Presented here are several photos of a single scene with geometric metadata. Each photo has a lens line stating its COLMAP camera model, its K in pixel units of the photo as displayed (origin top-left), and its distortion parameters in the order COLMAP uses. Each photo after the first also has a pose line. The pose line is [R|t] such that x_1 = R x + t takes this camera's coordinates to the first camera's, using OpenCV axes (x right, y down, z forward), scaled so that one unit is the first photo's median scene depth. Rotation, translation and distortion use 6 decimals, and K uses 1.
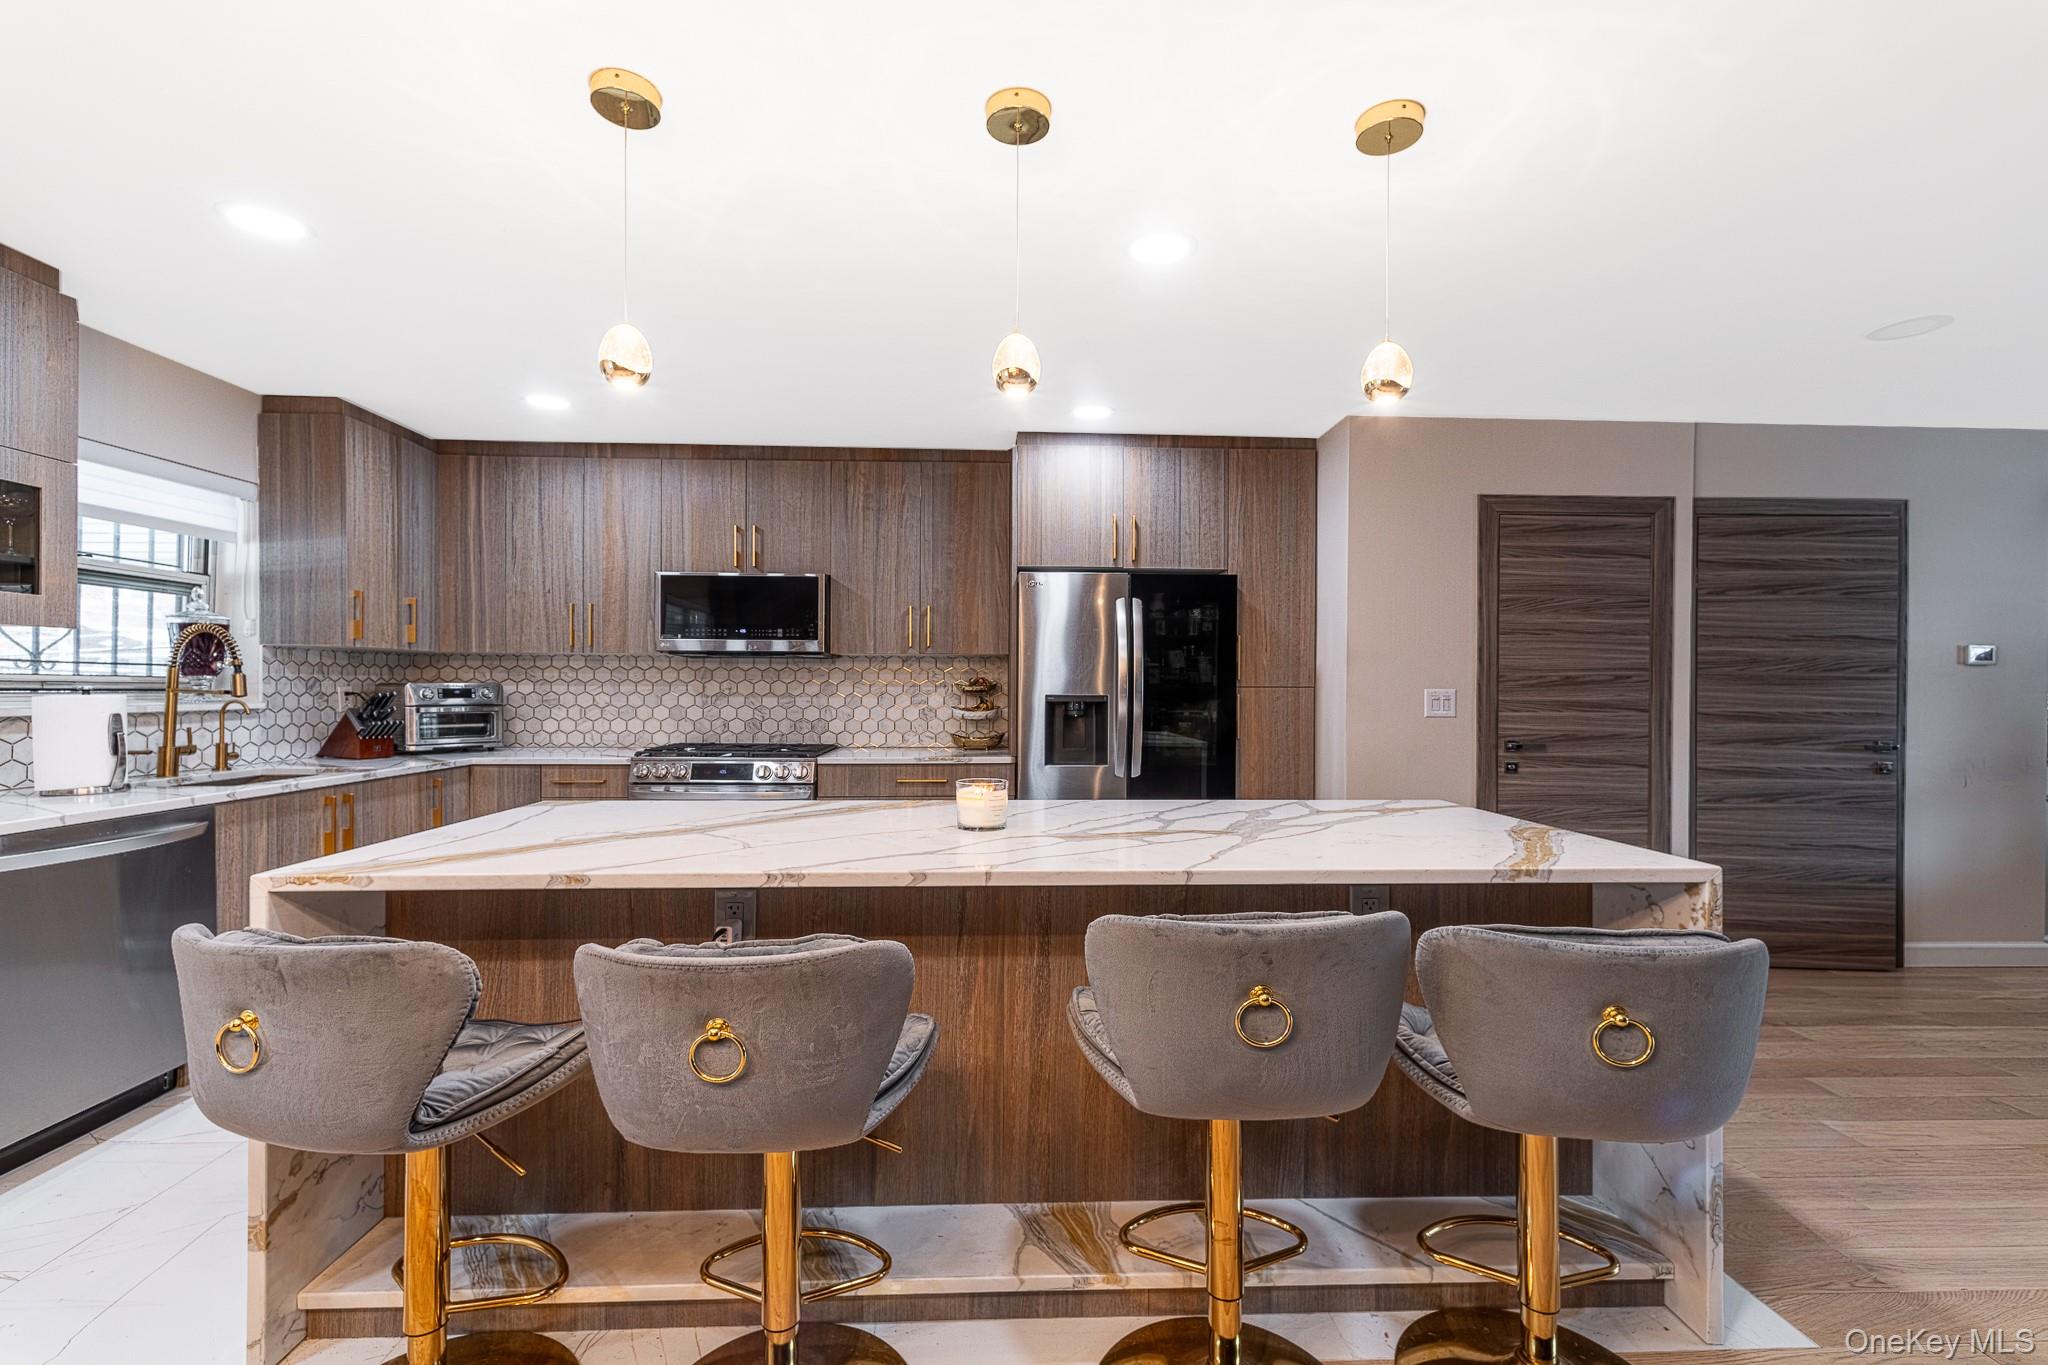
lens RADIAL K [[894.9, 0, 1017.9], [0, 894.9, 690.0], [0, 0, 1]] dist [0.007392, 0.000076]
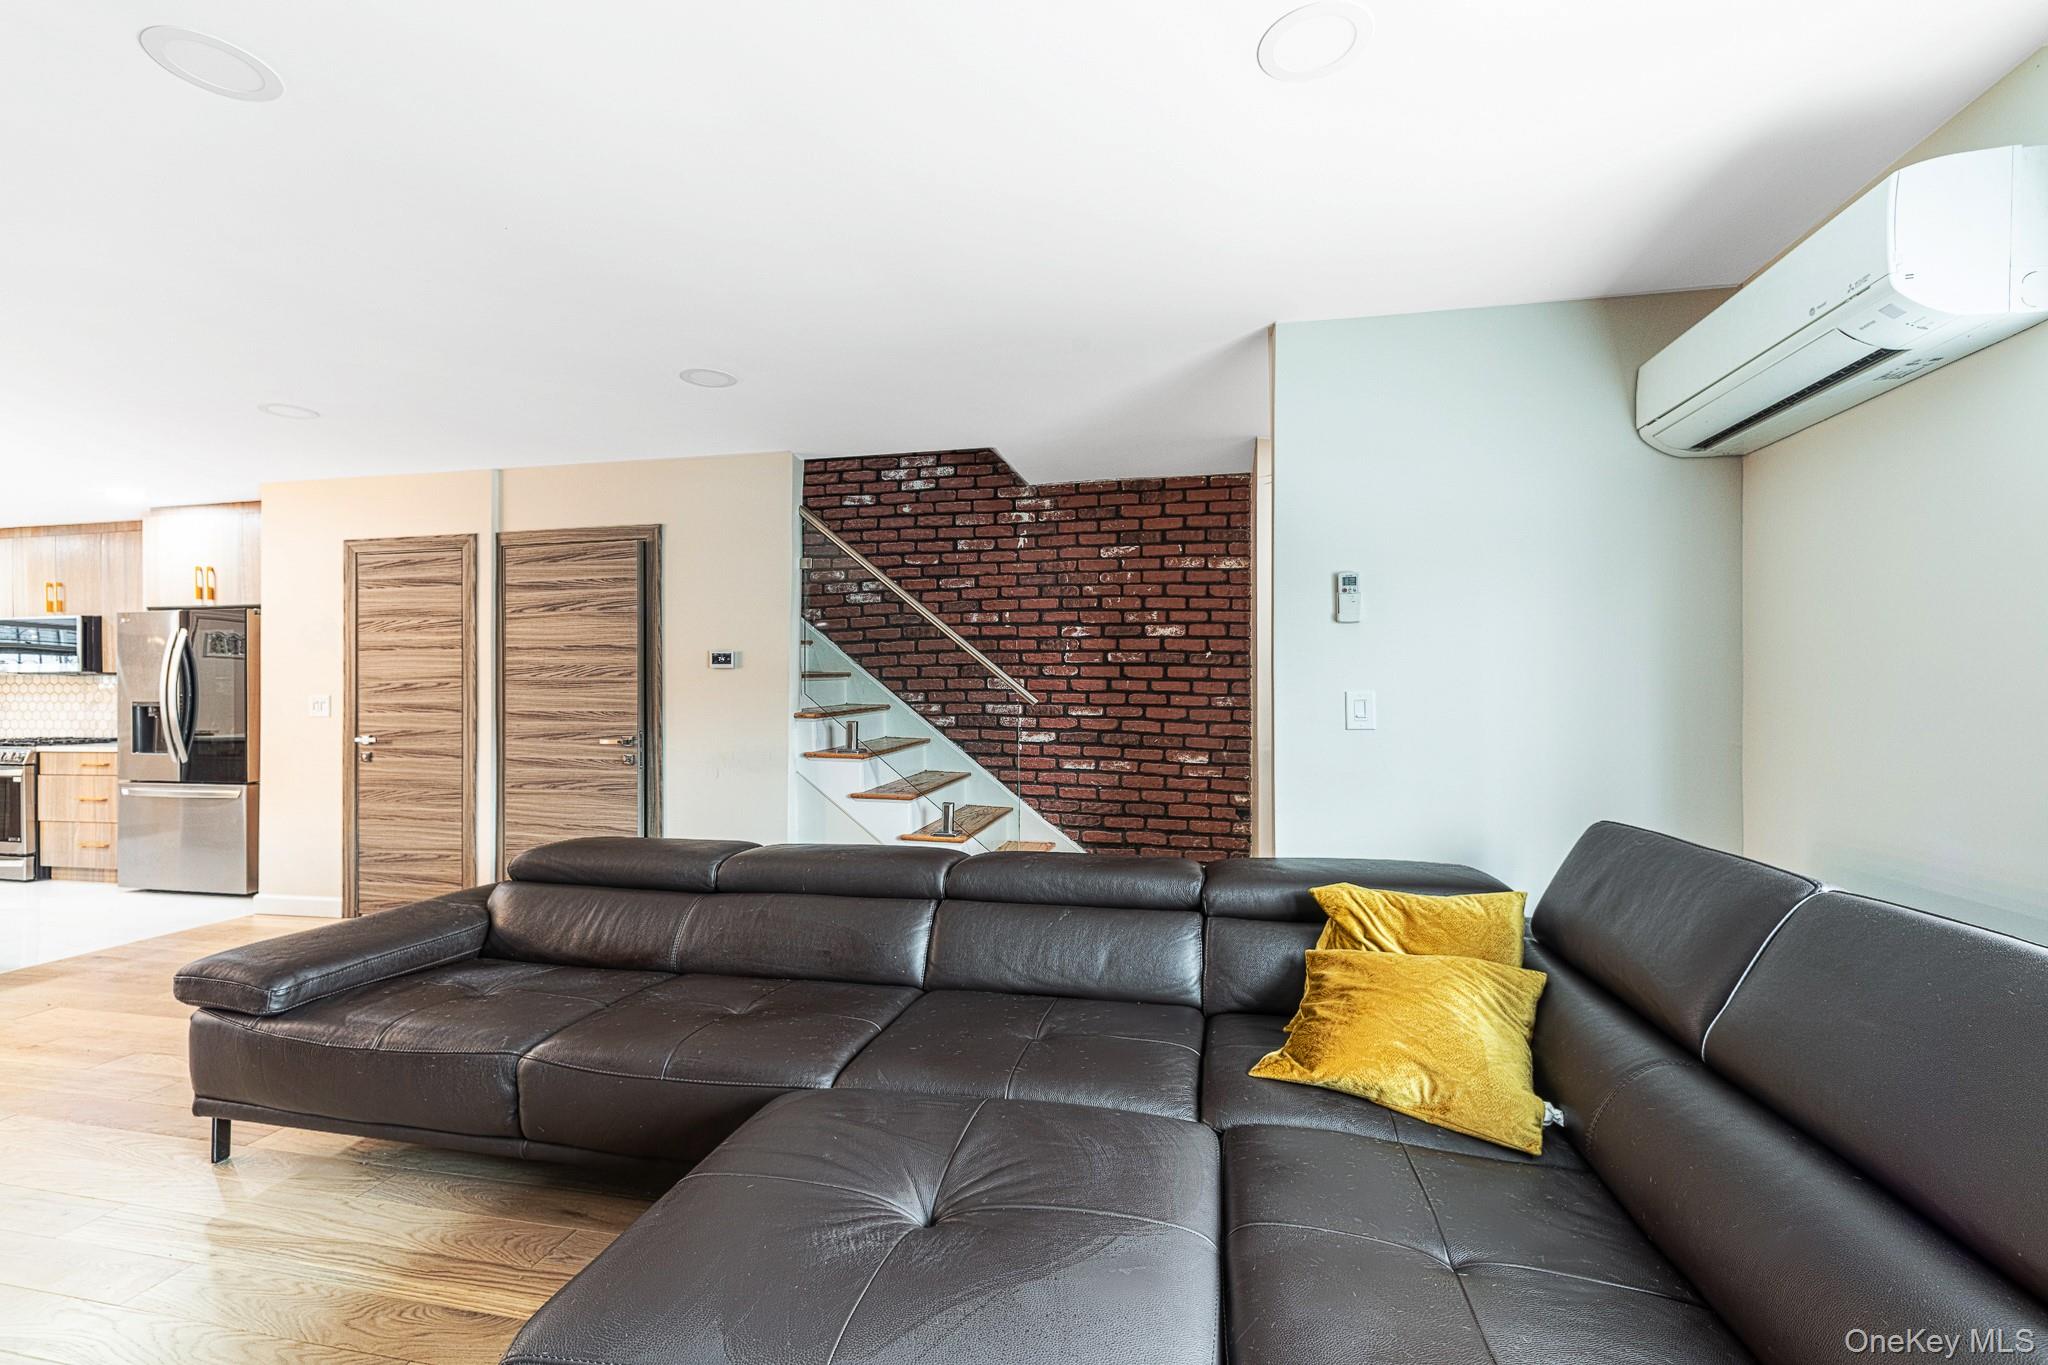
lens RADIAL K [[894.9, 0, 1019.0], [0, 894.9, 692.3], [0, 0, 1]] dist [0.007392, 0.000076]
pose [[0.965025, -0.009411, -0.261991, 1.730954], [0.009269, 0.999955, -0.001778, 0.007240], [0.261996, -0.000712, 0.965069, 0.030401]]
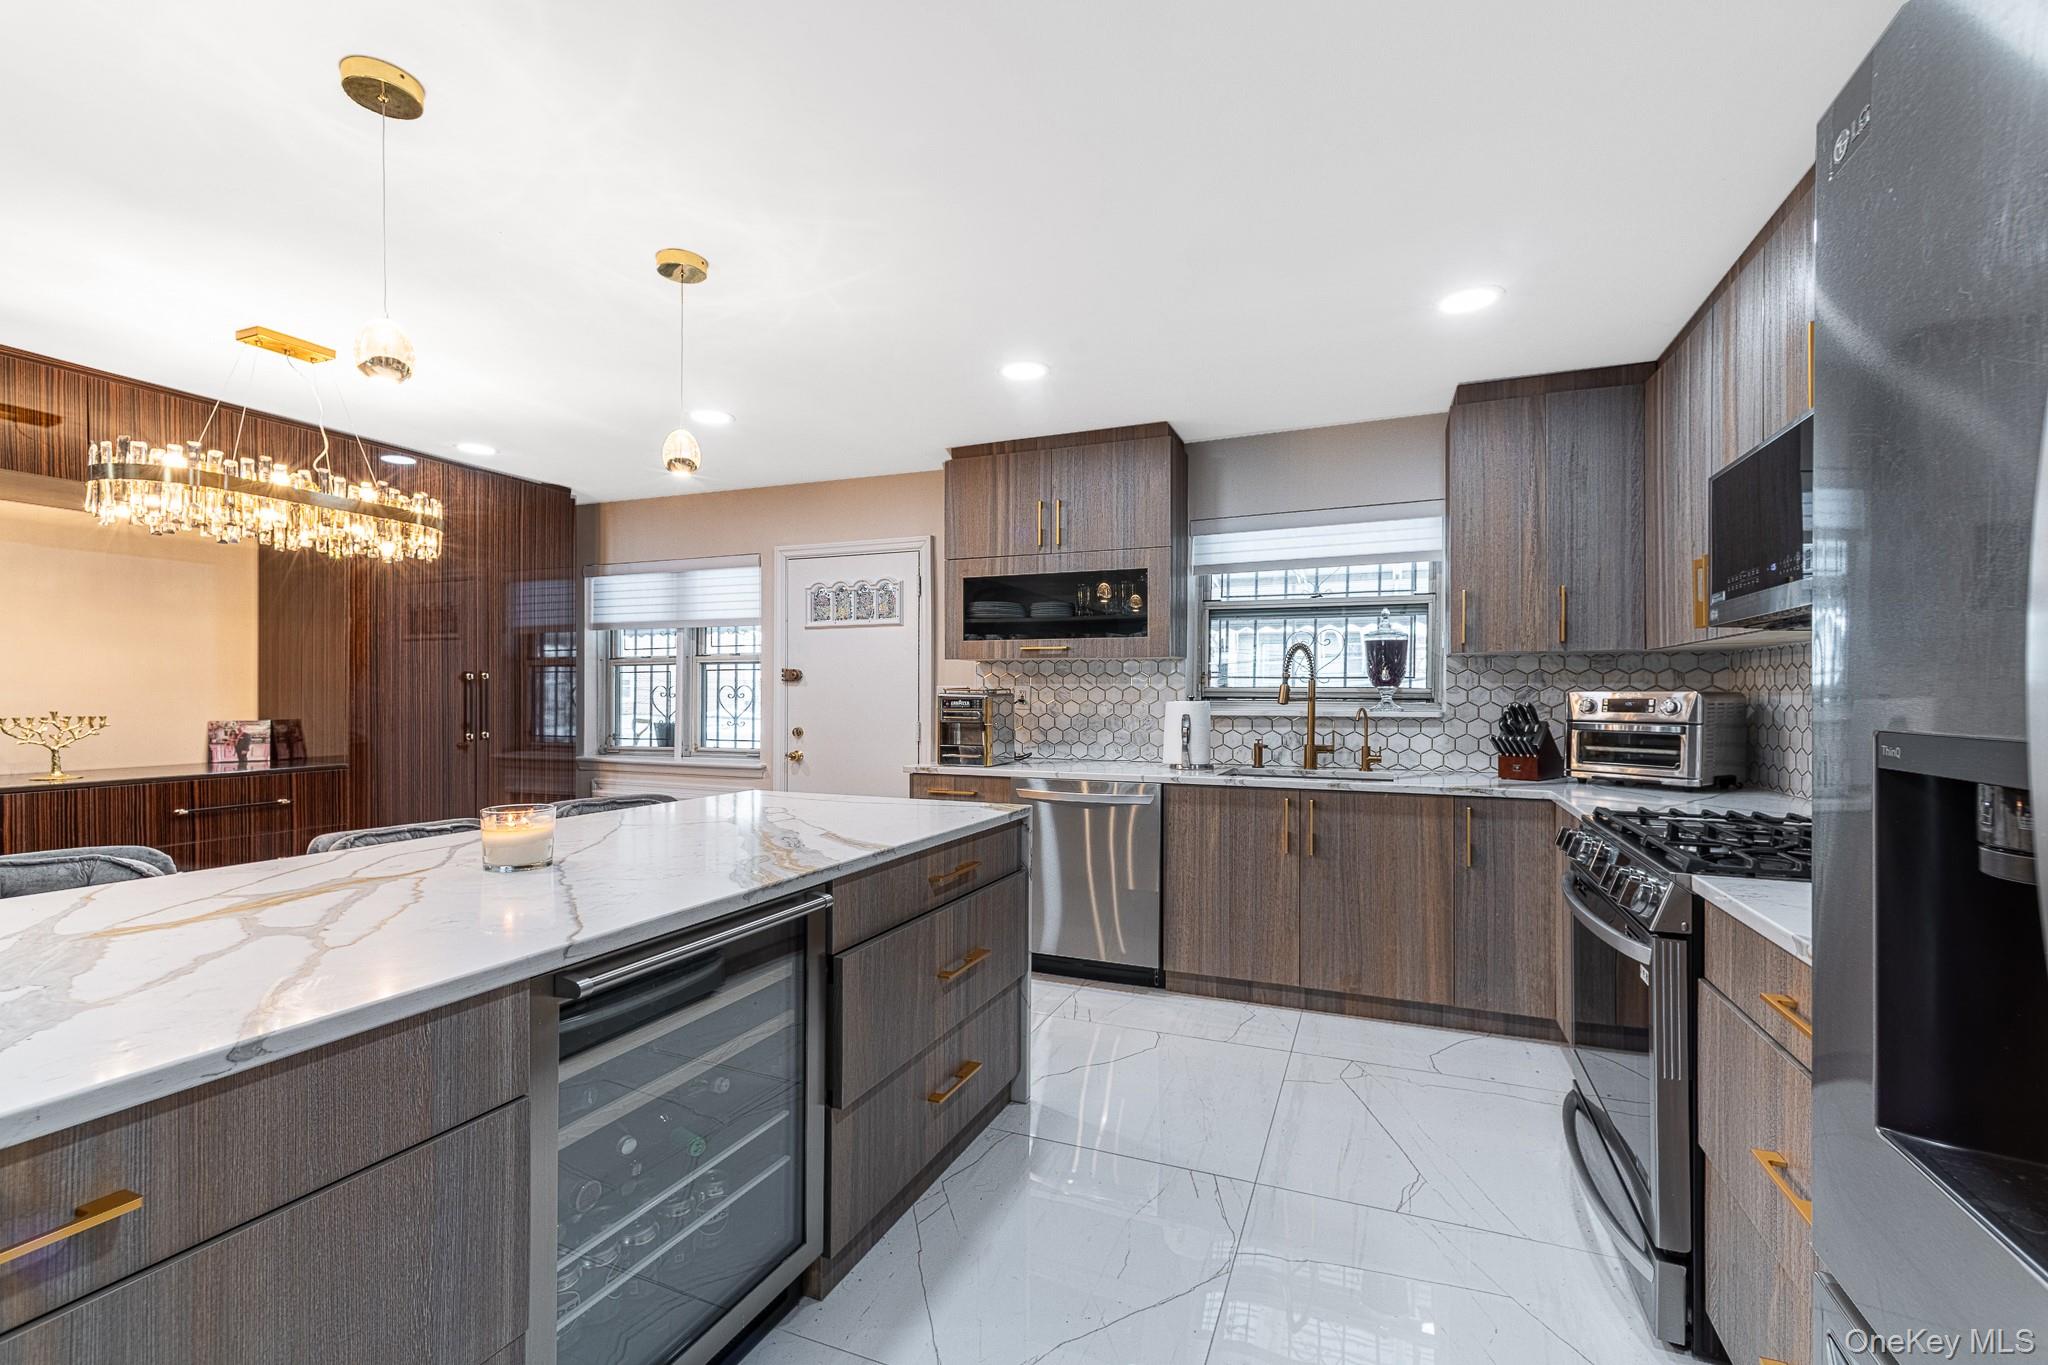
lens RADIAL K [[894.9, 0, 1013.4], [0, 894.9, 689.8], [0, 0, 1]] dist [0.007392, 0.000076]
pose [[-0.425472, -0.009526, -0.904922, 0.271262], [-0.007350, 0.999948, -0.007070, -0.000254], [0.904942, 0.003643, -0.425520, 0.943211]]
